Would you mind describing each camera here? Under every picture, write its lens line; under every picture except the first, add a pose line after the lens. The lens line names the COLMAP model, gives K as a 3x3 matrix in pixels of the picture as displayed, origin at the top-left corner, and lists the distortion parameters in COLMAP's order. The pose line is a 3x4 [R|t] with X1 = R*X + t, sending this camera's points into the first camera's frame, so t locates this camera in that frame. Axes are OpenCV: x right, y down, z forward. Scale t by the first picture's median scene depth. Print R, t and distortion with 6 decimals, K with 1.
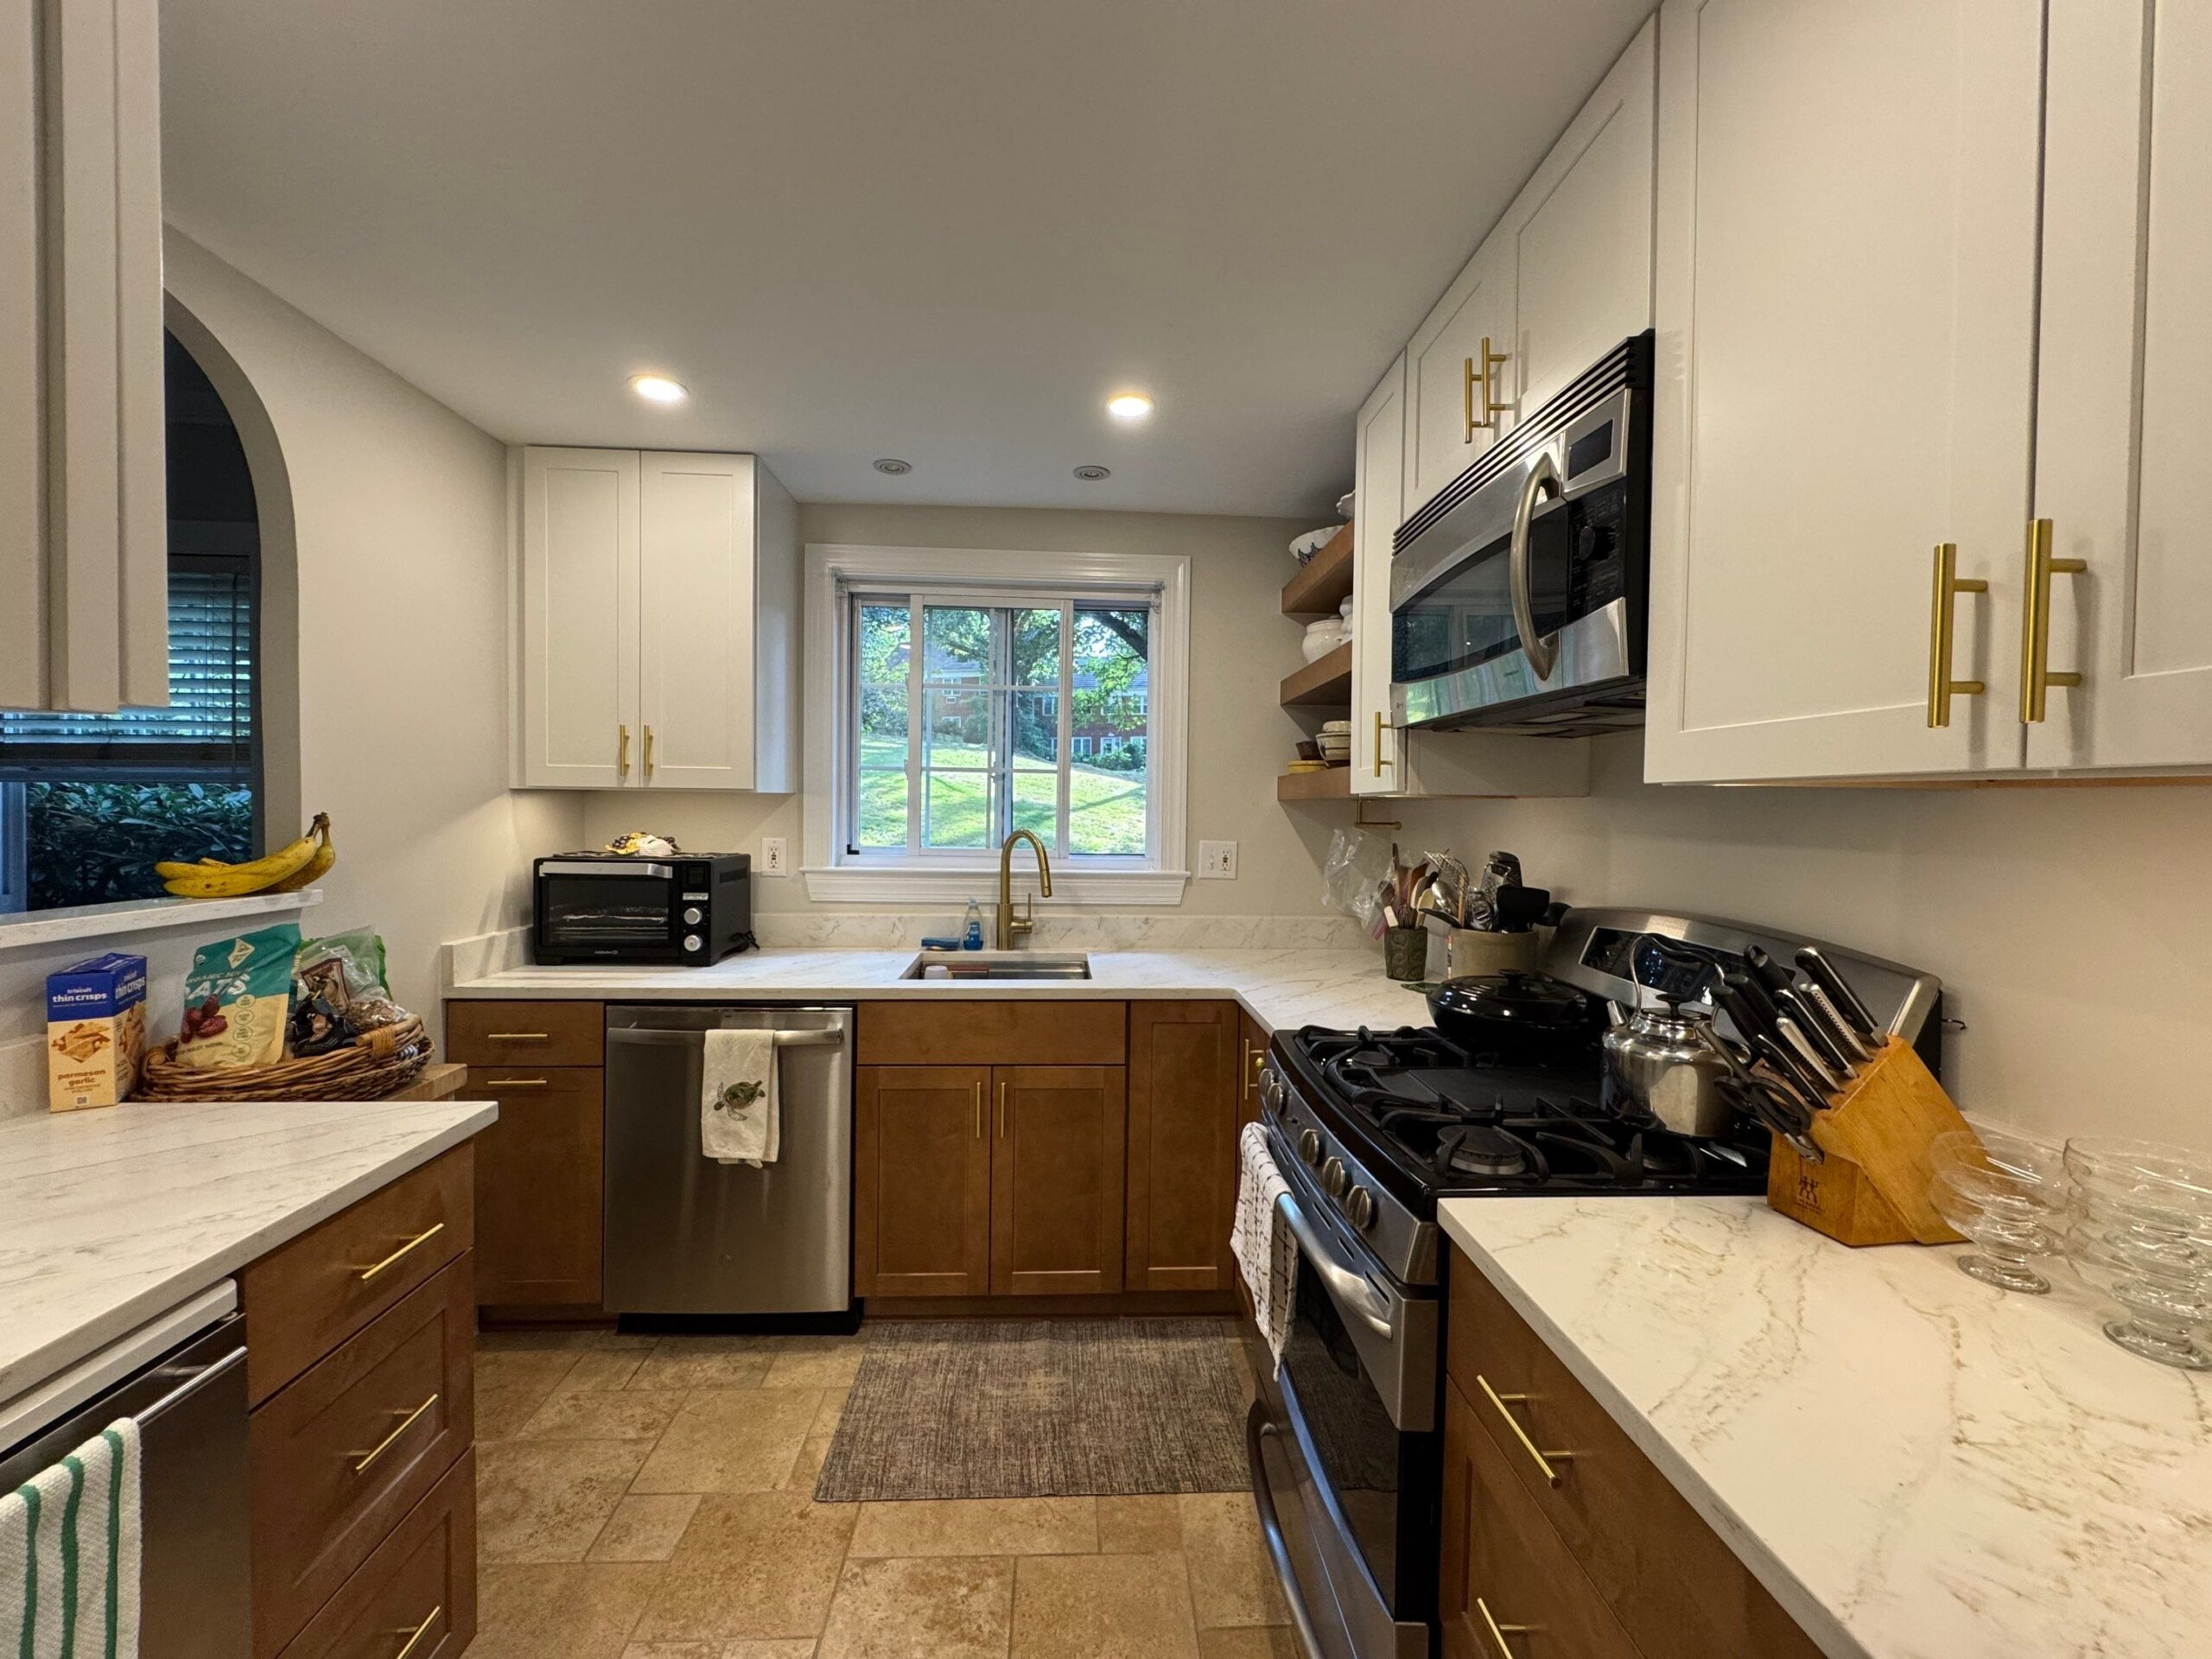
lens RADIAL K [[886.5, 0, 1095.1], [0, 886.5, 825.5], [0, 0, 1]] dist [-0.003049, 0.000944]
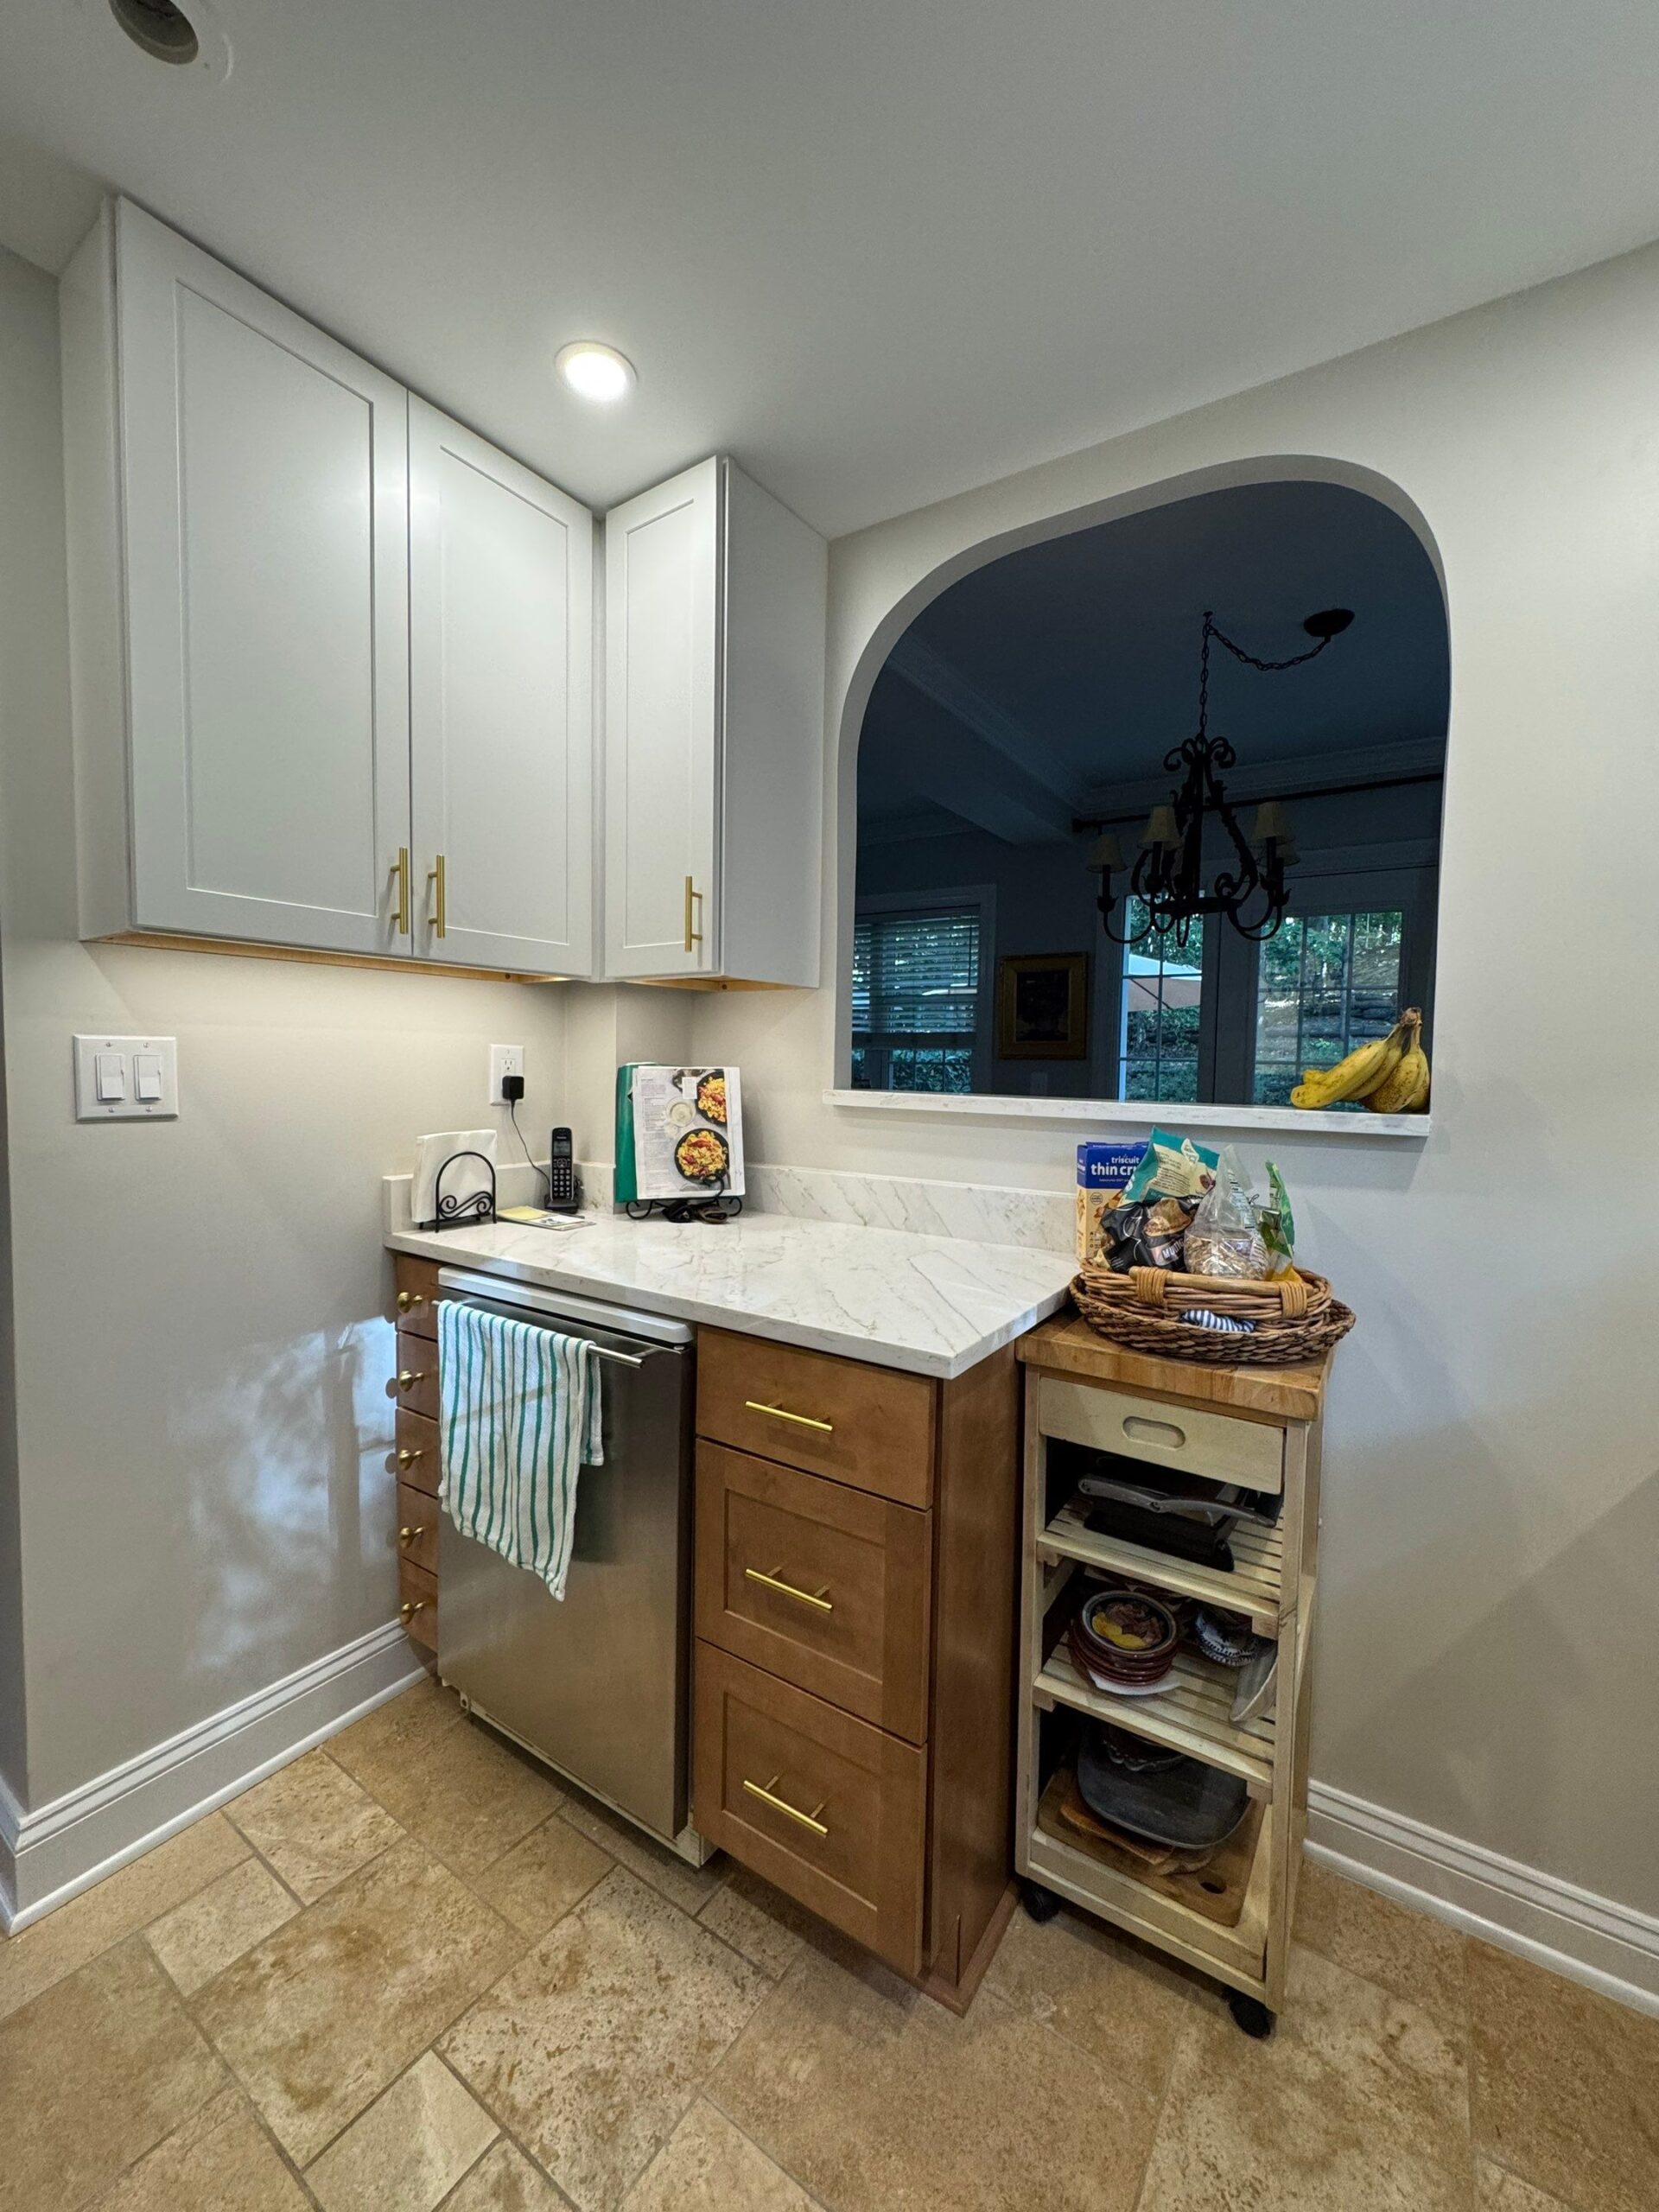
lens RADIAL K [[886.5, 0, 832.5], [0, 886.5, 1109.1], [0, 0, 1]] dist [-0.003049, 0.000944]
pose [[-0.594351, 0.020789, -0.803937, -0.003831], [-0.042625, 0.997446, 0.057306, 0.037739], [0.803076, 0.068327, -0.591947, 0.837294]]
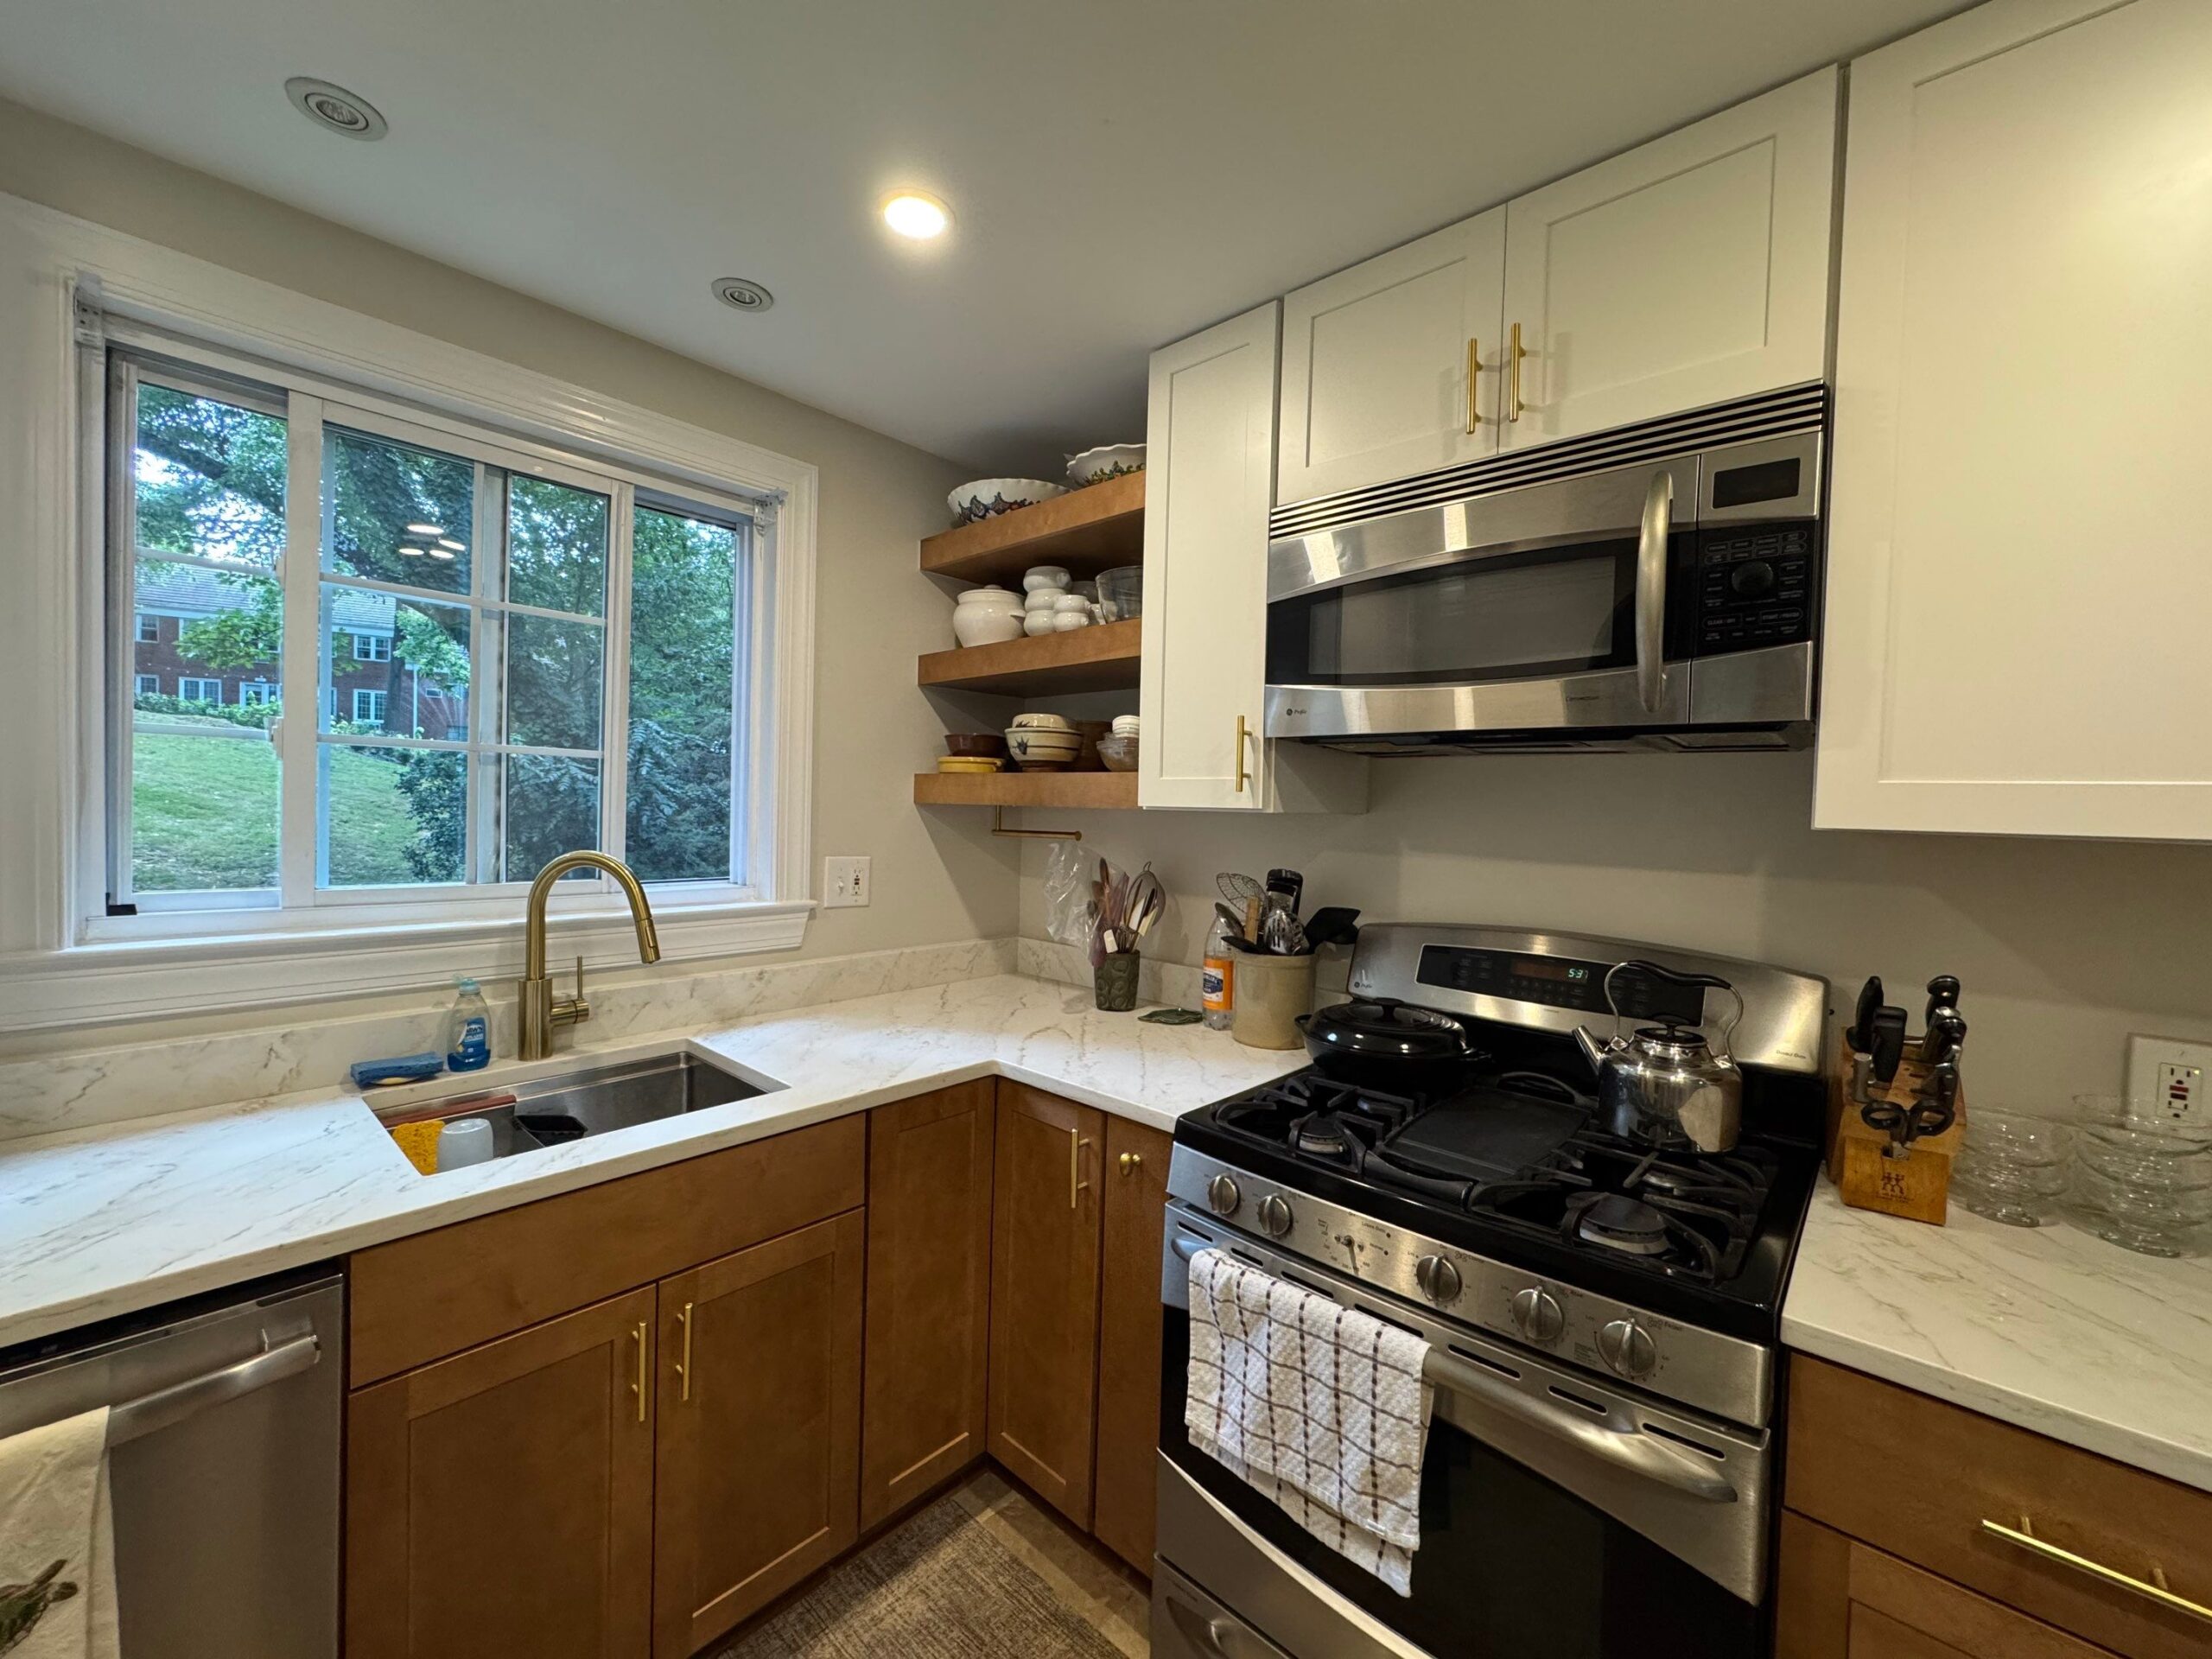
lens RADIAL K [[886.5, 0, 1103.3], [0, 886.5, 825.4], [0, 0, 1]] dist [-0.003049, 0.000944]
pose [[0.702378, -0.011618, 0.711709, -0.323956], [-0.002509, 0.999820, 0.018797, -0.032042], [-0.711800, -0.014988, 0.702223, 0.416176]]
